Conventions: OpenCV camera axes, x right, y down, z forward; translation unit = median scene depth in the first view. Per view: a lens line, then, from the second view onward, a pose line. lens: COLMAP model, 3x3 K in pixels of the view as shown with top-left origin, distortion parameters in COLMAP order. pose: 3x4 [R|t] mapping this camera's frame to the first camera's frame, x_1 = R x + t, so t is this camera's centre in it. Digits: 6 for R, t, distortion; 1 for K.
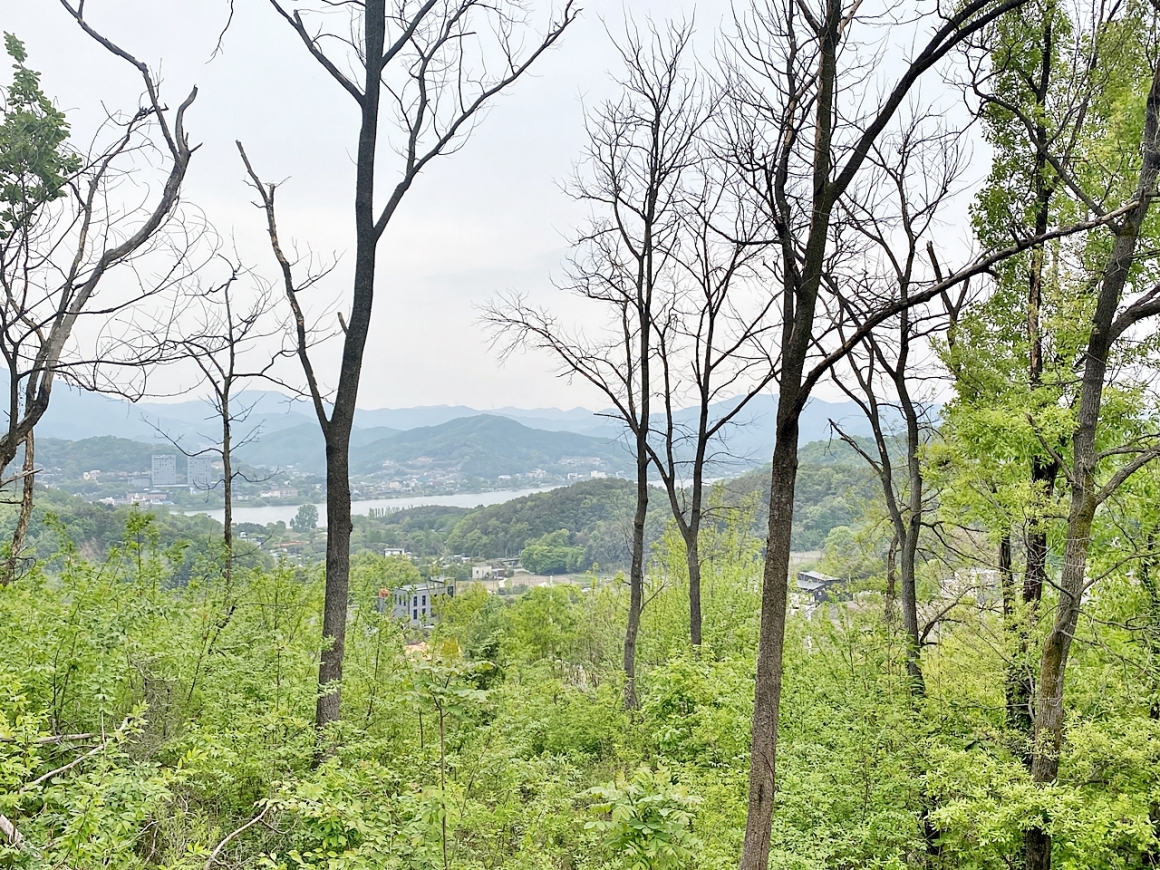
lens RADIAL K [[1030.3, 0, 578.4], [0, 1030.3, 438.3], [0, 0, 1]] dist [0.007978, 0.006821]
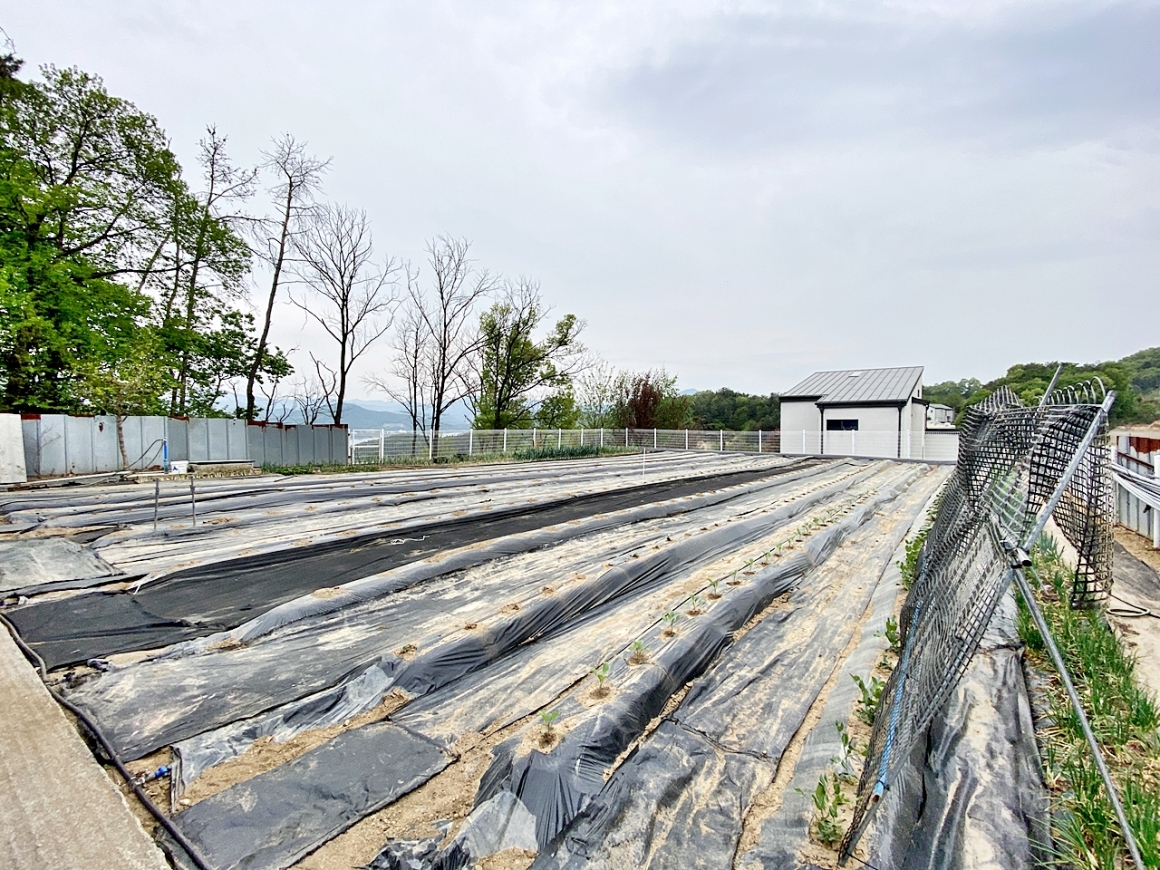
lens RADIAL K [[464.5, 0, 591.1], [0, 464.5, 433.2], [0, 0, 1]] dist [0.000173, -0.013531]
pose [[0.918836, -0.011942, 0.394458, -0.009894], [-0.004215, 0.999188, 0.040068, -0.017197], [-0.394617, -0.038479, 0.918040, -0.685032]]
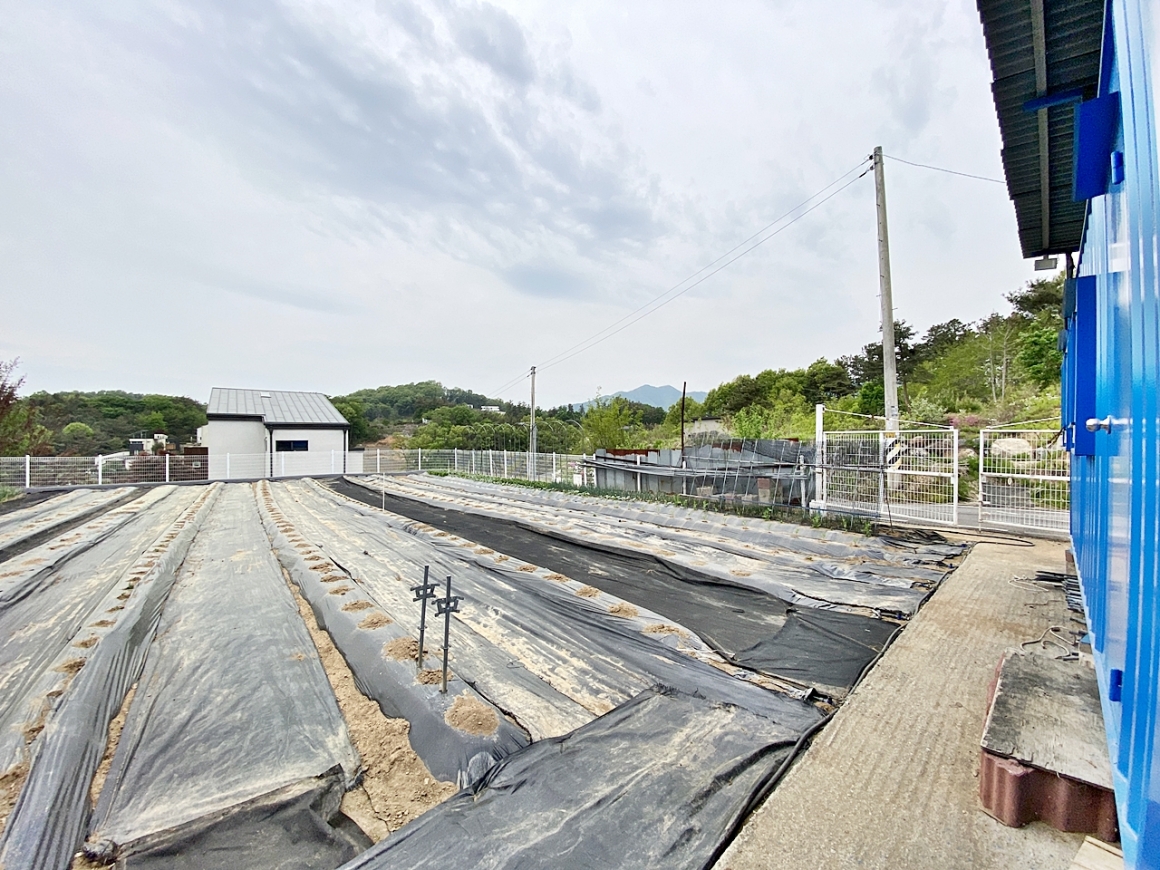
lens RADIAL K [[464.5, 0, 579.0], [0, 464.5, 432.3], [0, 0, 1]] dist [0.000173, -0.013531]
pose [[-0.181286, 0.014212, 0.983328, -0.195036], [-0.011088, 0.999802, -0.016494, -0.016898], [-0.983368, -0.013893, -0.181093, -0.439341]]
